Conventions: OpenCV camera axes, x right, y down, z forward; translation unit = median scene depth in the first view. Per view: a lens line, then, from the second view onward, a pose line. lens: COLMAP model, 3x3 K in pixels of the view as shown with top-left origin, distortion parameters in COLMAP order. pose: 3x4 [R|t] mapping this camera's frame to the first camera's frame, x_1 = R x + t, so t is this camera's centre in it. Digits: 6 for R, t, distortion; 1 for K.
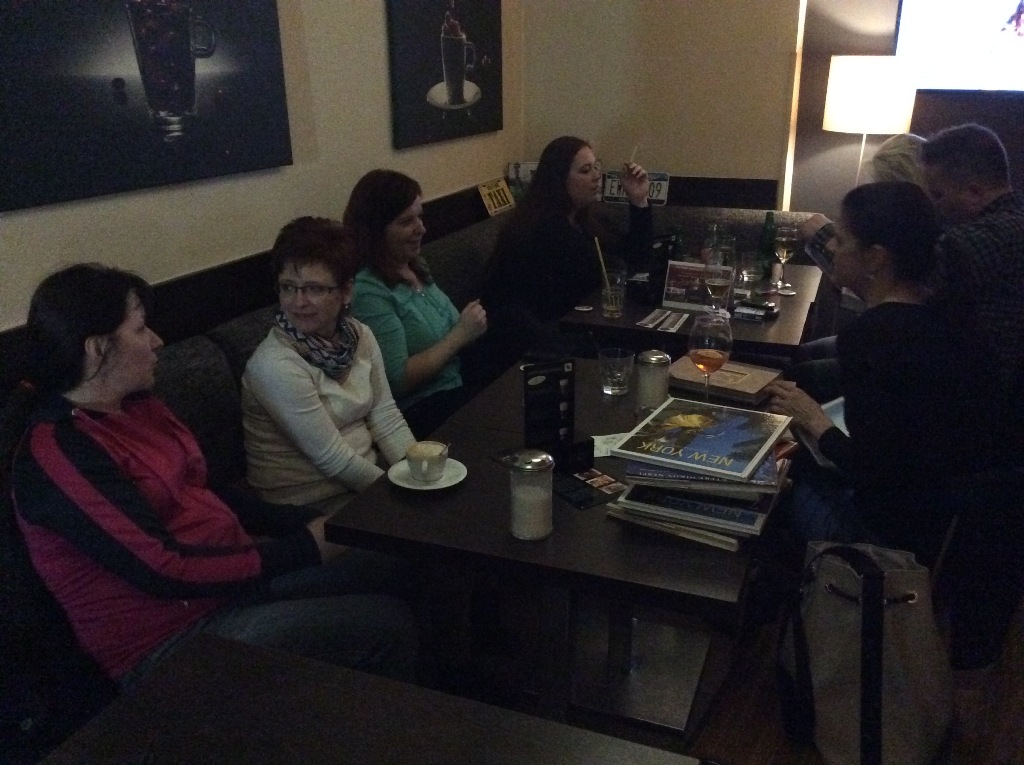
lens RADIAL K [[940.5, 0, 515.3], [0, 940.5, 382.9], [0, 0, 1]] dist [0.070625, 0.000000]
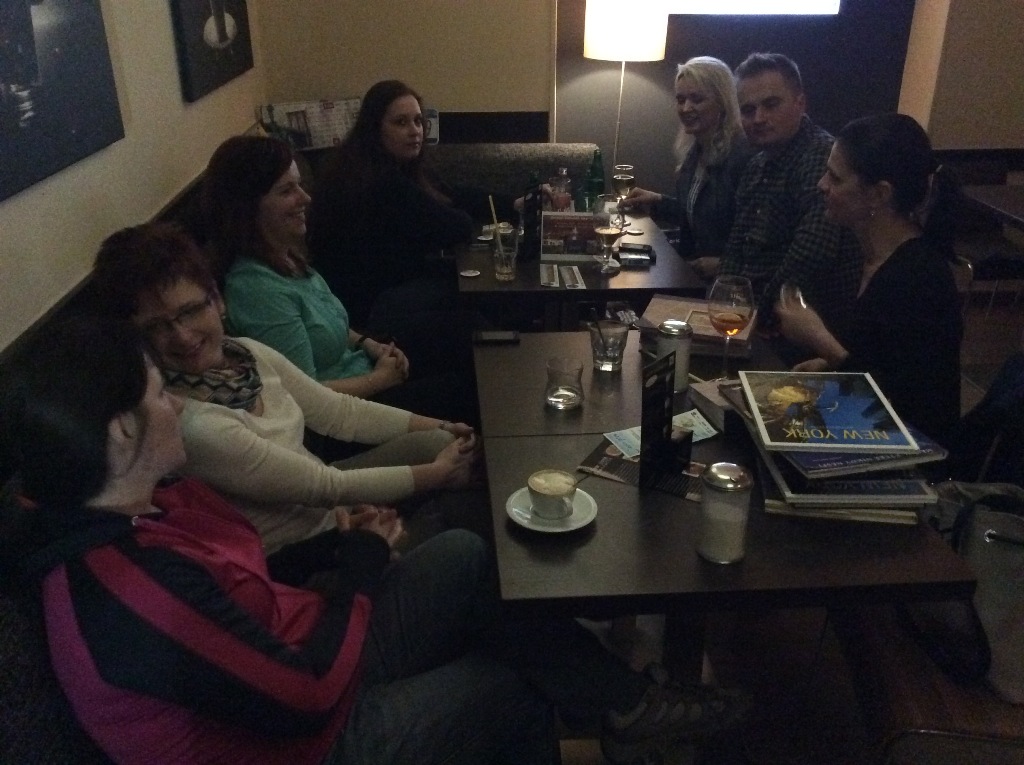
lens RADIAL K [[940.5, 0, 511.7], [0, 940.5, 384.7], [0, 0, 1]] dist [0.070625, 0.000000]
pose [[0.904421, -0.173058, 0.389966, -0.267929], [0.138360, 0.983611, 0.115615, -0.072757], [-0.403583, -0.050609, 0.913542, 0.136750]]
